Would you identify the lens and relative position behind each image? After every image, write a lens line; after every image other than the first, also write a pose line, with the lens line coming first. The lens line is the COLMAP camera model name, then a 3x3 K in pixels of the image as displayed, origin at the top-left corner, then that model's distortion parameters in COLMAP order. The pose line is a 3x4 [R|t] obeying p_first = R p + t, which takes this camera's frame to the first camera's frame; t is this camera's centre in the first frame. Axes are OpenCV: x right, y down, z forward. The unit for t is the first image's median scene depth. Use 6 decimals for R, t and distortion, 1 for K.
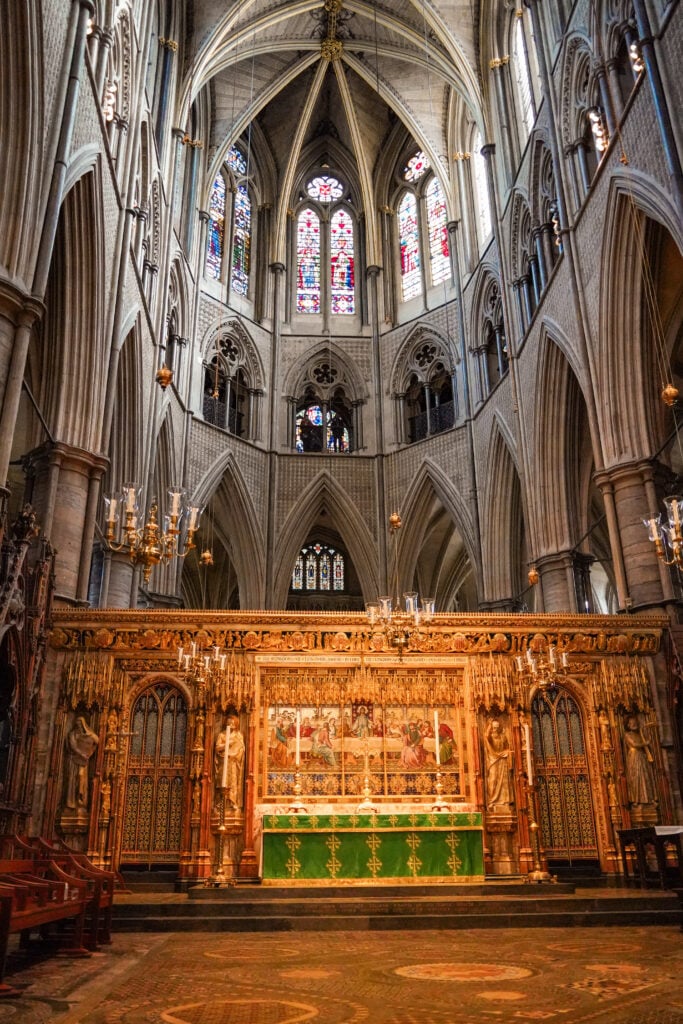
lens RADIAL K [[855.9, 0, 341.5], [0, 855.9, 512.0], [0, 0, 1]] dist [-0.067278, 0.006209]
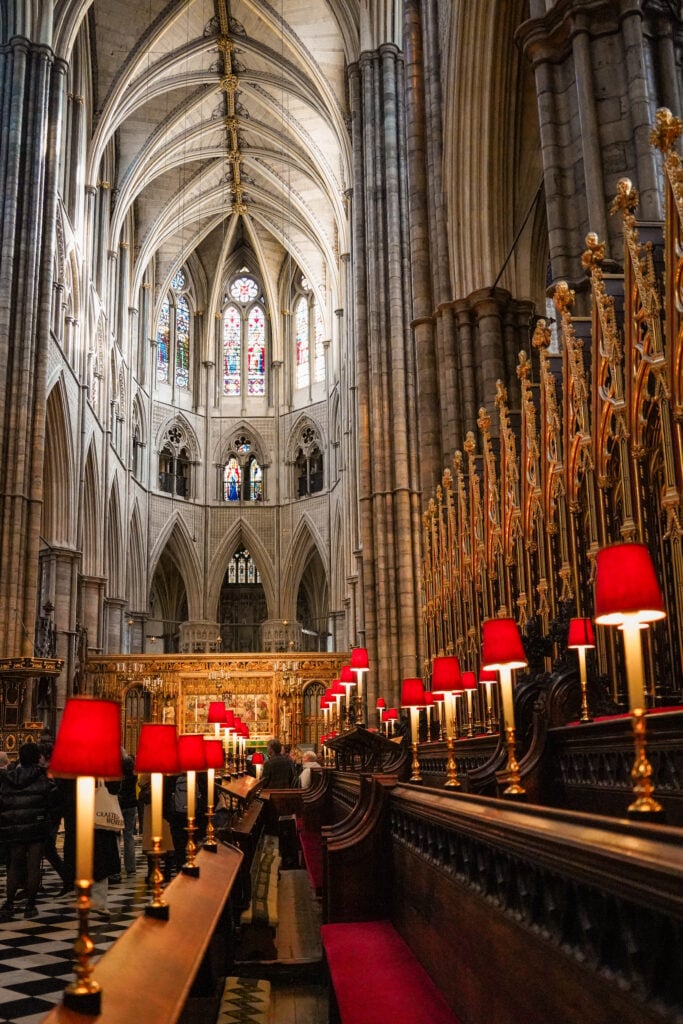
lens RADIAL K [[964.6, 0, 345.9], [0, 964.6, 556.0], [0, 0, 1]] dist [-0.060727, 0.031605]
pose [[0.999910, -0.013356, -0.001409, 0.160623], [0.013396, 0.984387, 0.175506, -0.265921], [-0.000957, -0.175509, 0.984477, -0.667986]]
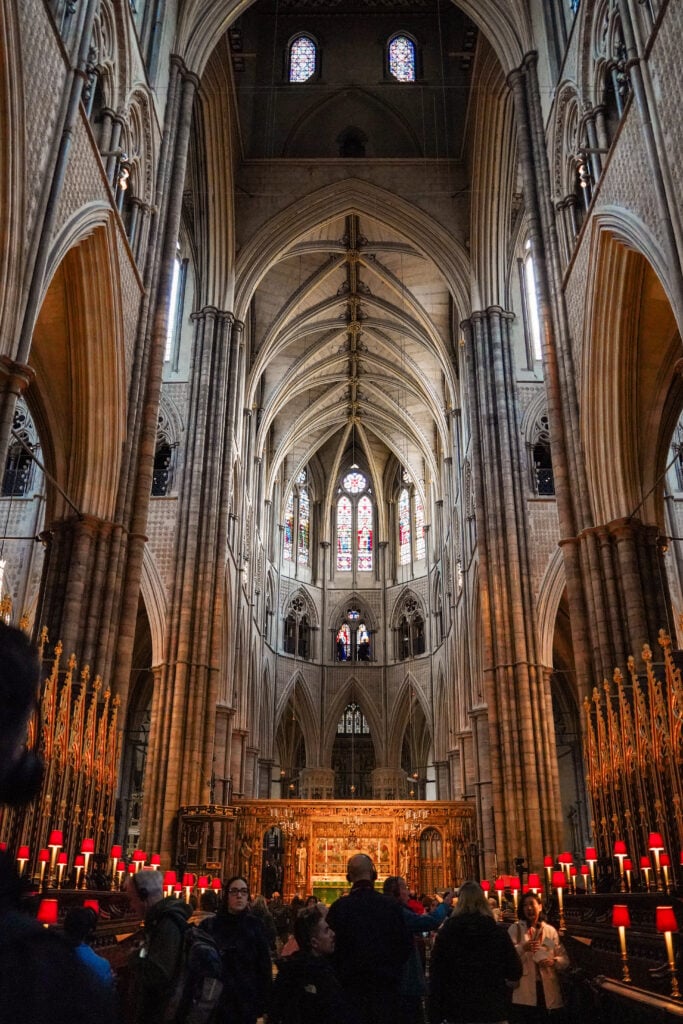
lens RADIAL K [[855.9, 0, 341.5], [0, 855.9, 512.0], [0, 0, 1]] dist [-0.067278, 0.006209]
pose [[0.996669, -0.018728, -0.079371, 0.097724], [0.015331, 0.998949, -0.043202, -0.294576], [0.080096, 0.041842, 0.995909, -0.727365]]
